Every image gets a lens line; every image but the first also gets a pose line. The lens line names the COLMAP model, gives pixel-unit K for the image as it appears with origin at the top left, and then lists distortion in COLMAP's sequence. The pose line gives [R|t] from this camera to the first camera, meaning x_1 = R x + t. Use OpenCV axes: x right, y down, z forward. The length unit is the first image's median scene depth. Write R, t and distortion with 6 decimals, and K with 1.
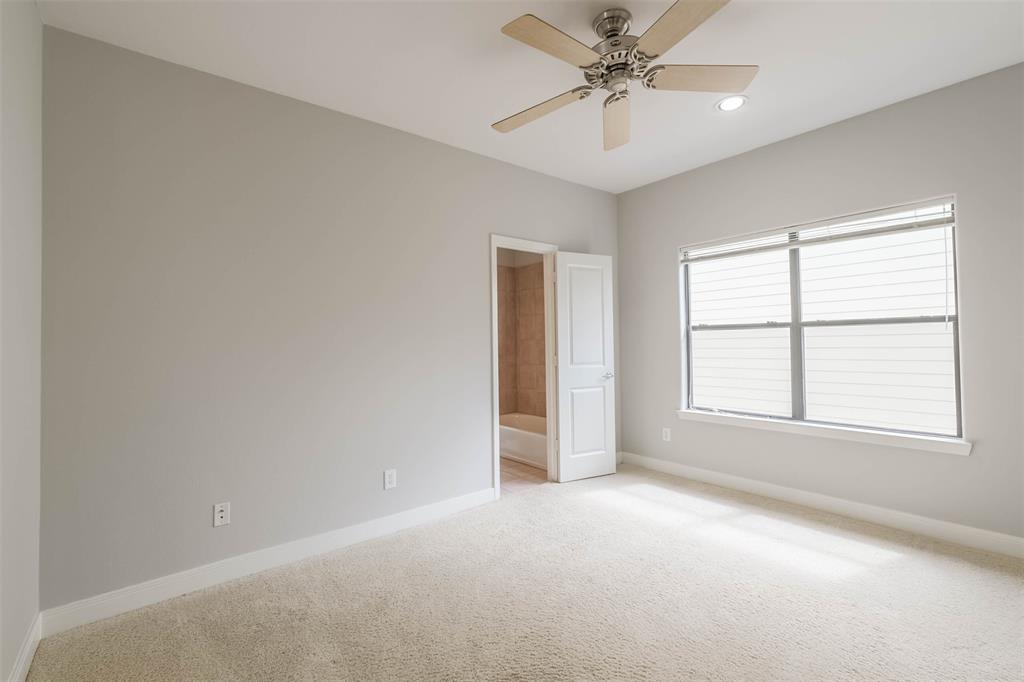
lens RADIAL K [[448.6, 0, 511.1], [0, 448.6, 340.3], [0, 0, 1]] dist [-0.004609, -0.000784]
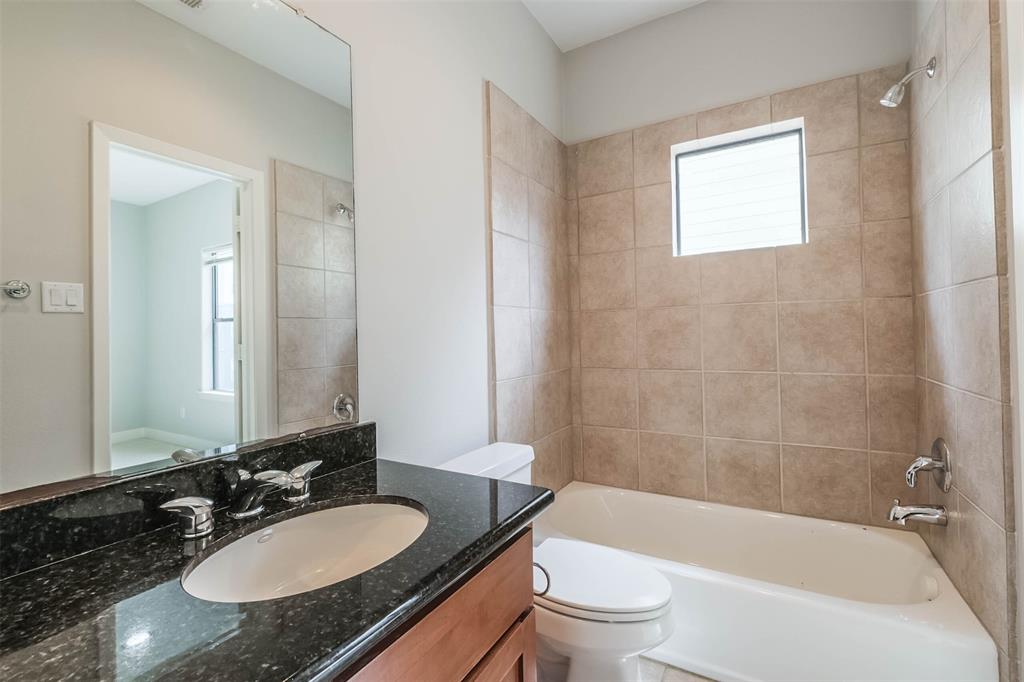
lens RADIAL K [[448.6, 0, 512.3], [0, 448.6, 336.4], [0, 0, 1]] dist [-0.004609, -0.000784]
pose [[0.934417, -0.003823, 0.356160, -0.196384], [0.003332, 0.999992, 0.001991, 0.021913], [-0.356165, -0.000674, 0.934423, 0.626493]]
